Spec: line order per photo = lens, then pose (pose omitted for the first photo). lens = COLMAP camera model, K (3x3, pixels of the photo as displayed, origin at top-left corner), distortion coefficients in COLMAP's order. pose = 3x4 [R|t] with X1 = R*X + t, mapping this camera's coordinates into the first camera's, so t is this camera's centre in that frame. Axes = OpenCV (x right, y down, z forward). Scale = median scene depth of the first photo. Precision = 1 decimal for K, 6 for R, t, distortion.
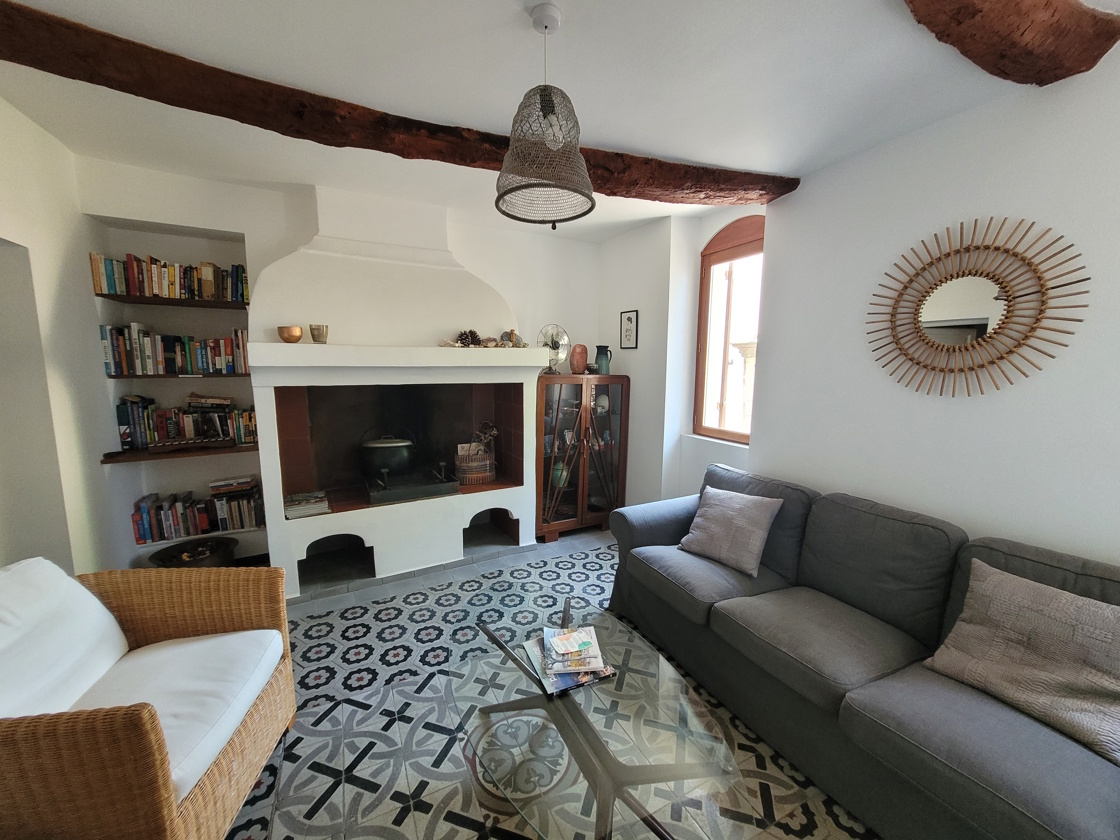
lens RADIAL K [[443.2, 0, 562.7], [0, 443.2, 423.4], [0, 0, 1]] dist [0.018031, 0.000055]
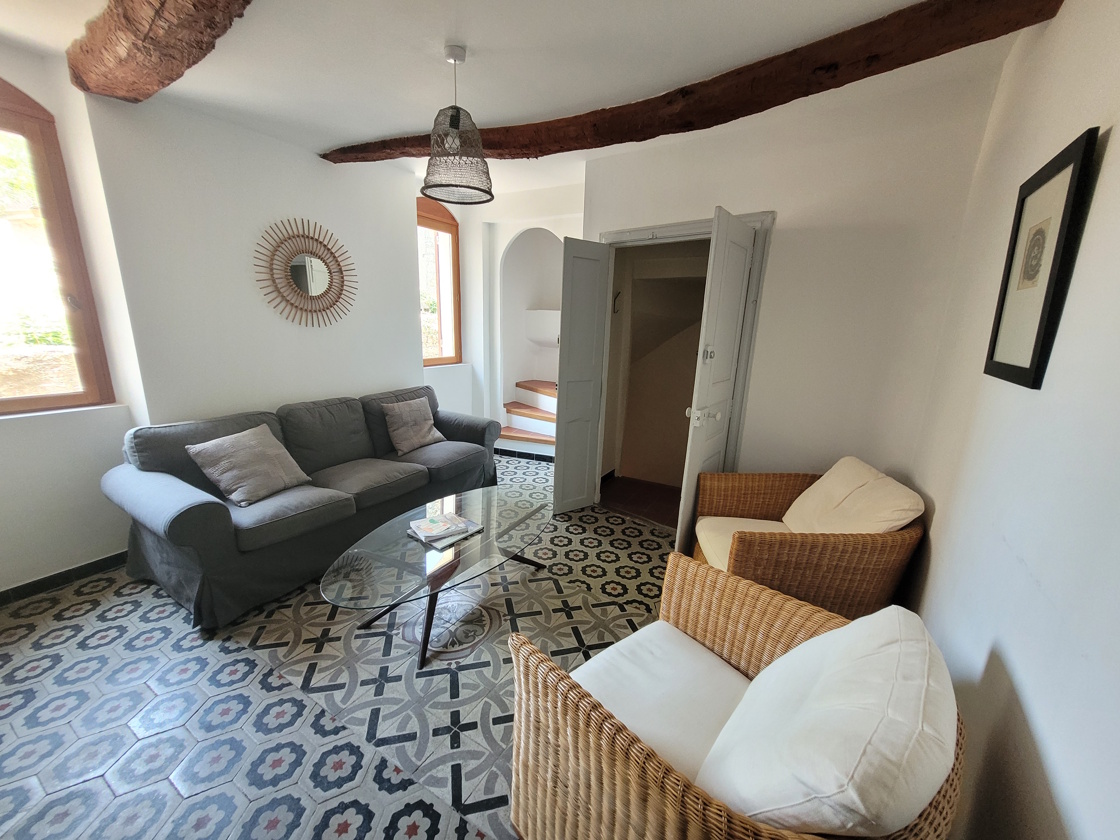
lens RADIAL K [[443.2, 0, 561.1], [0, 443.2, 421.6], [0, 0, 1]] dist [0.018031, 0.000055]
pose [[-0.531405, -0.207413, 0.821334, -0.998850], [0.088593, 0.950638, 0.297386, -0.129987], [-0.842473, 0.230796, -0.486798, 1.049671]]
